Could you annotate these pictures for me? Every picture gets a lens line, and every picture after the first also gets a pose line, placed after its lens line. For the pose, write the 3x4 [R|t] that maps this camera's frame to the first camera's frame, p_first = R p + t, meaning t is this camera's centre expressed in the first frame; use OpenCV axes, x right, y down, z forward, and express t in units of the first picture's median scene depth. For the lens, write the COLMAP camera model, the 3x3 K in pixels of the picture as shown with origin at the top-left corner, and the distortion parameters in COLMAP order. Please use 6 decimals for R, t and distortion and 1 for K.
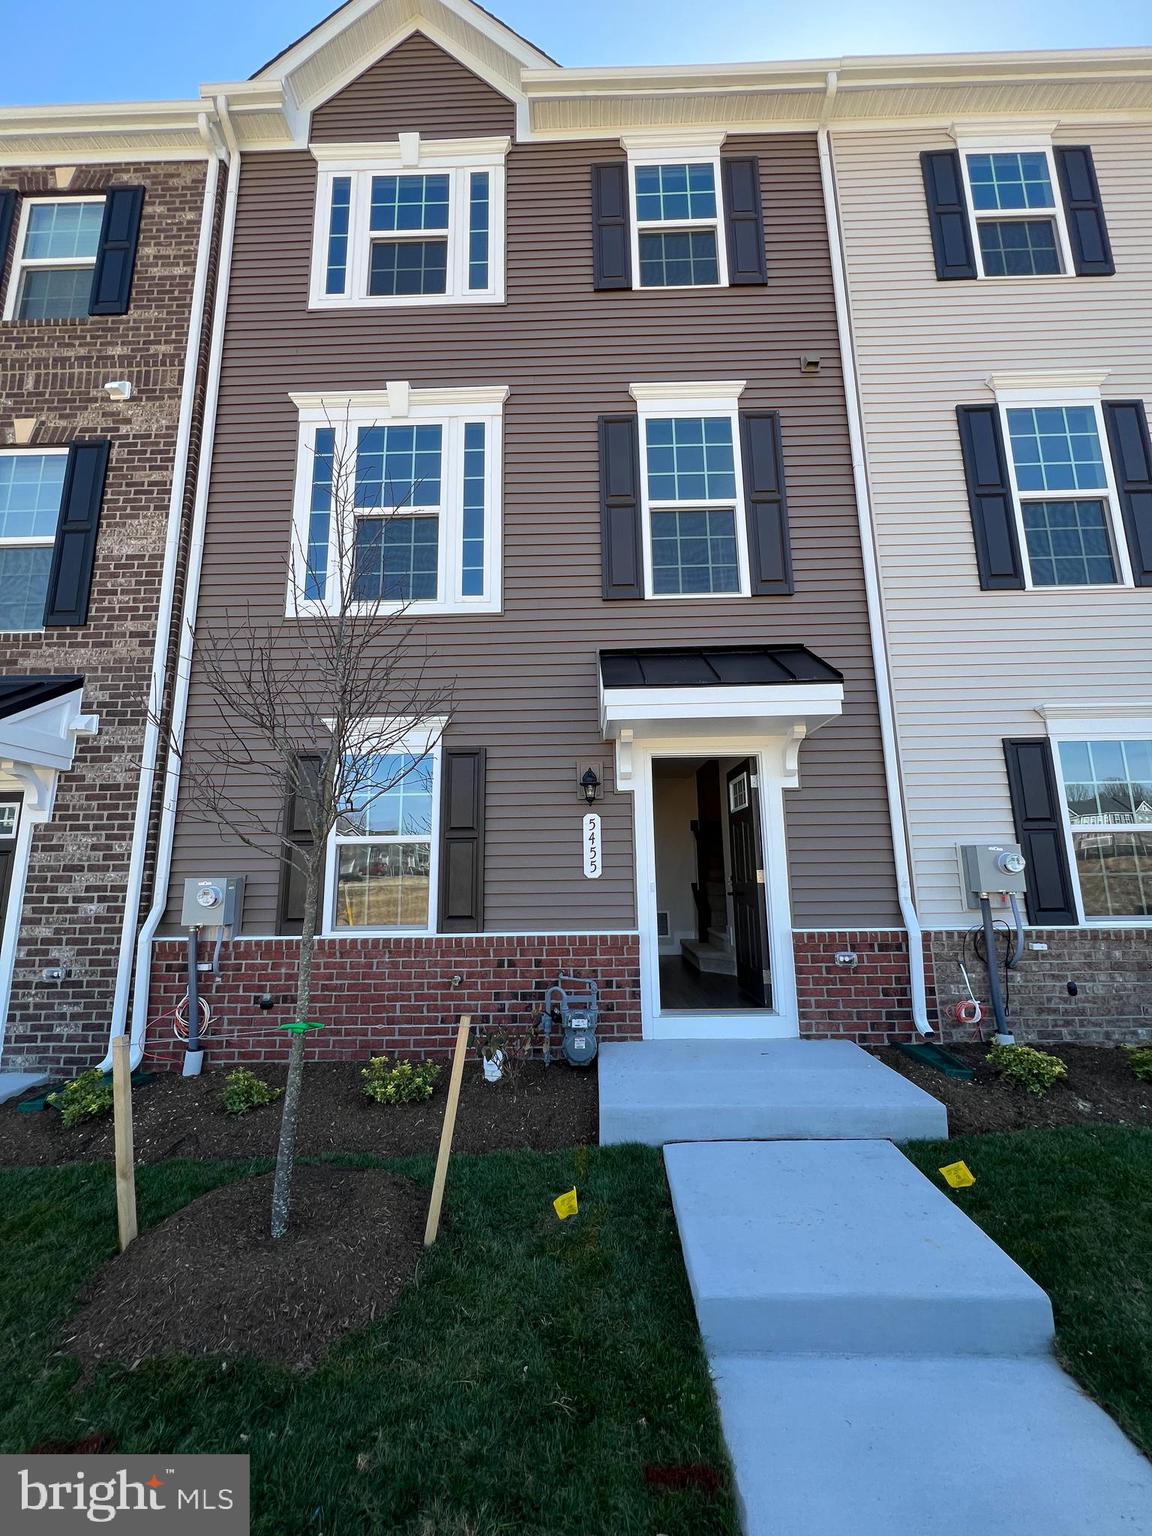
lens RADIAL K [[606.4, 0, 576.0], [0, 606.4, 768.0], [0, 0, 1]] dist [0.002133, 0.000382]
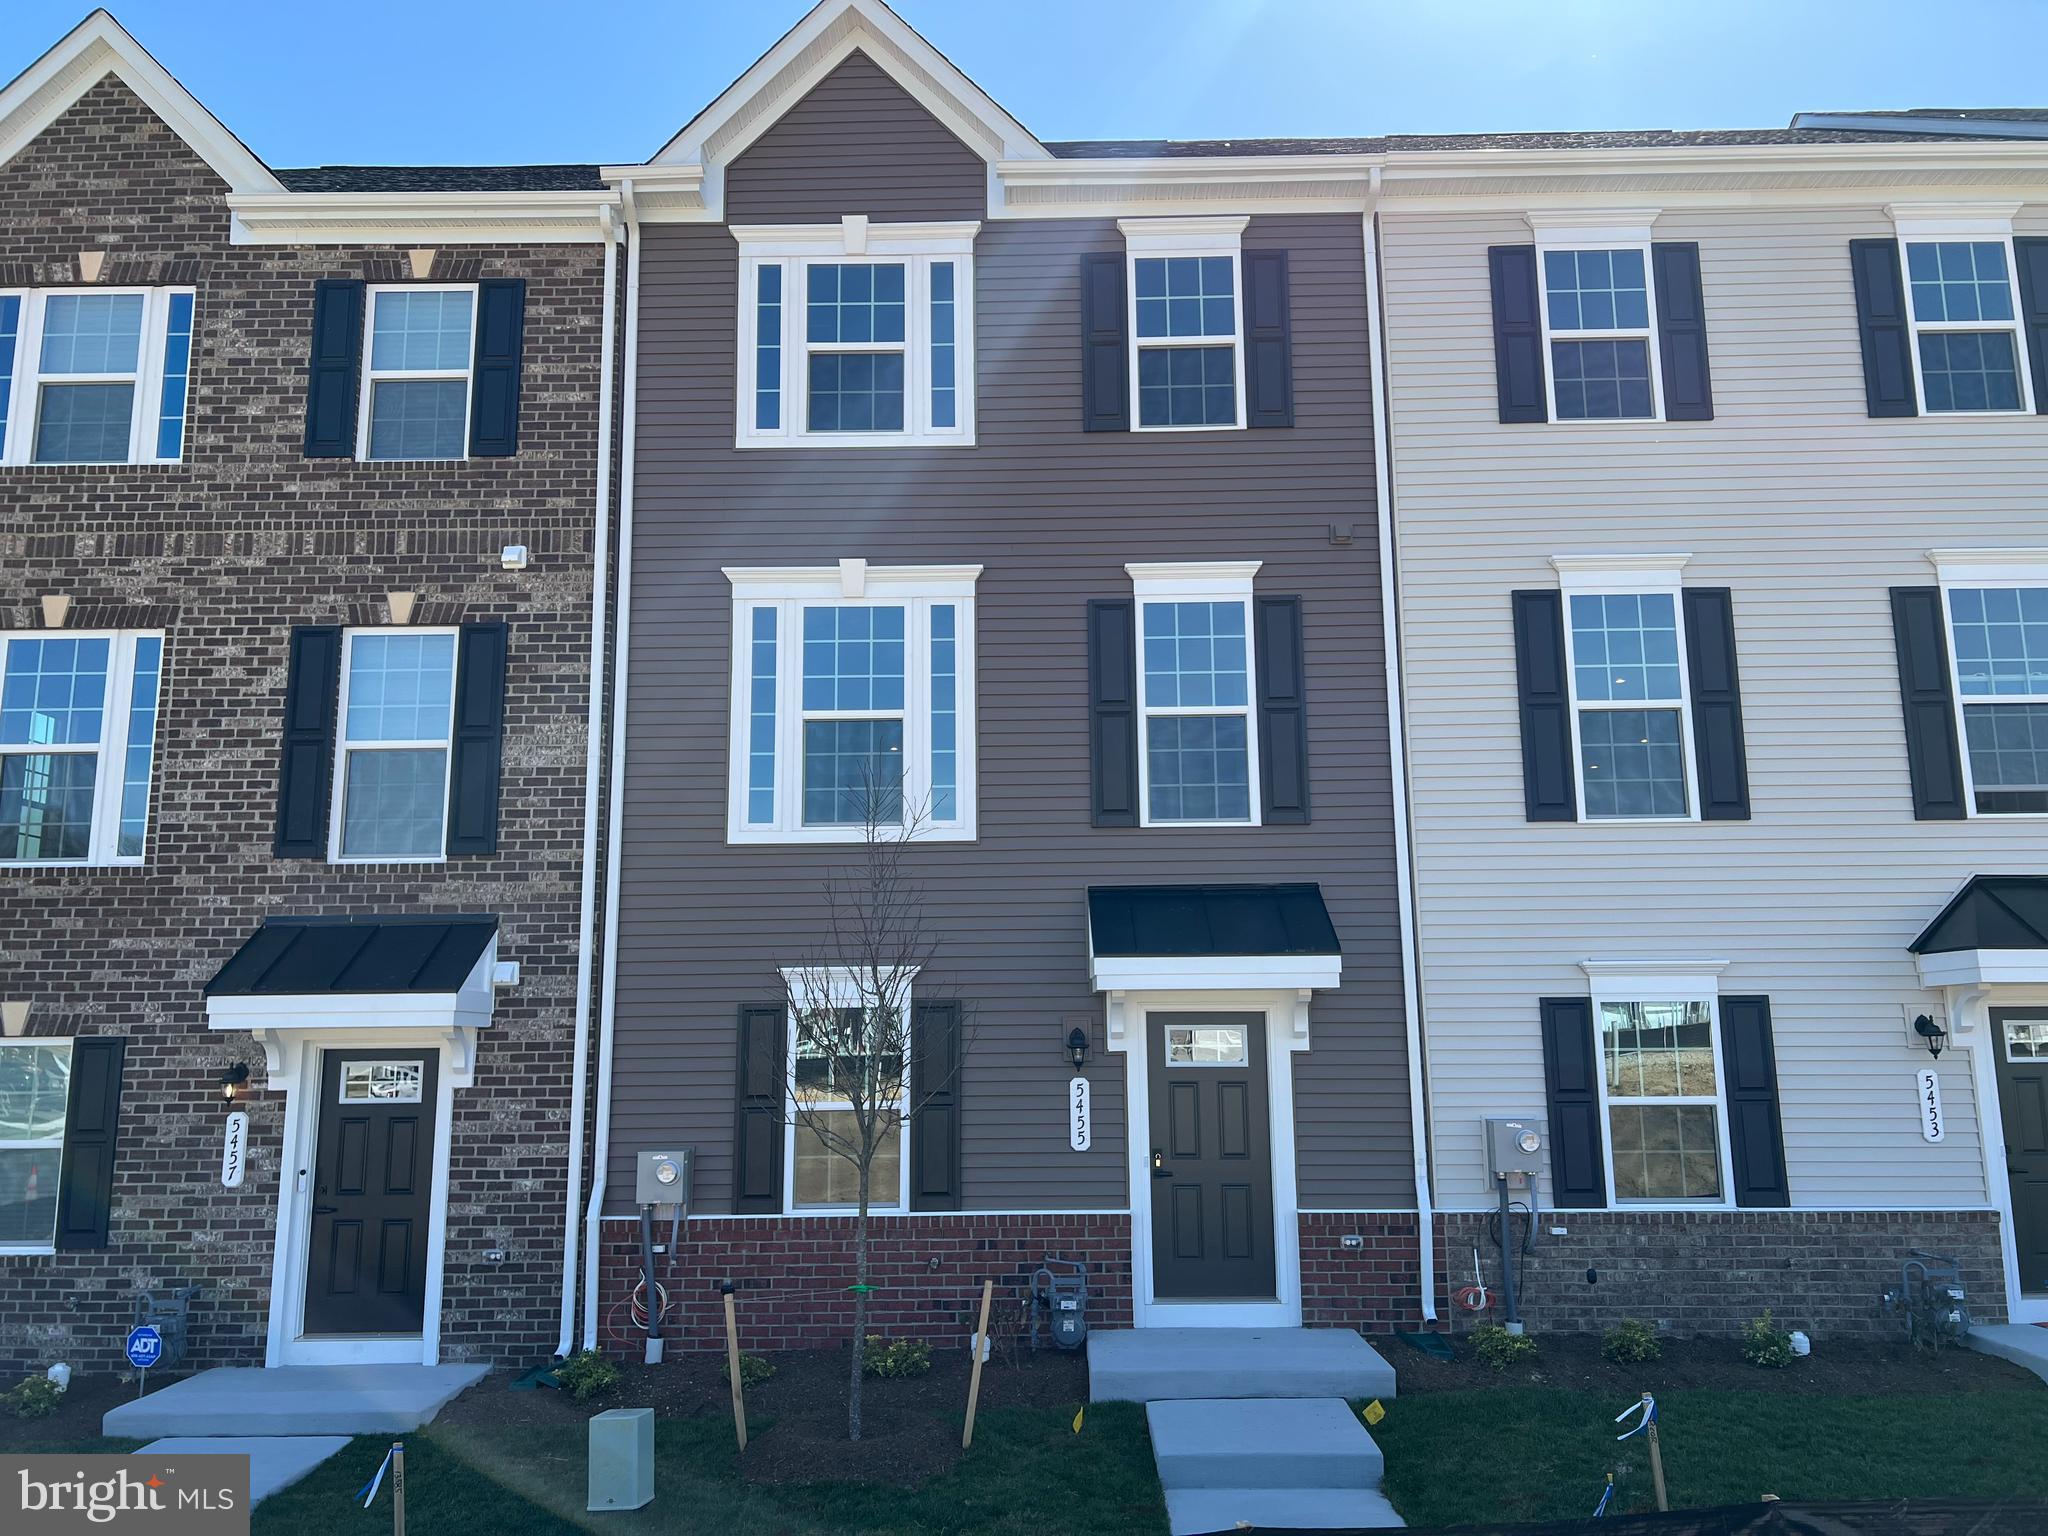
lens RADIAL K [[1524.3, 0, 1020.9], [0, 1524.3, 780.3], [0, 0, 1]] dist [0.078836, -0.134824]
pose [[0.999956, 0.006076, 0.007178, -0.076124], [-0.006078, 0.999981, 0.000273, -0.348191], [-0.007176, -0.000316, 0.999974, -1.203841]]
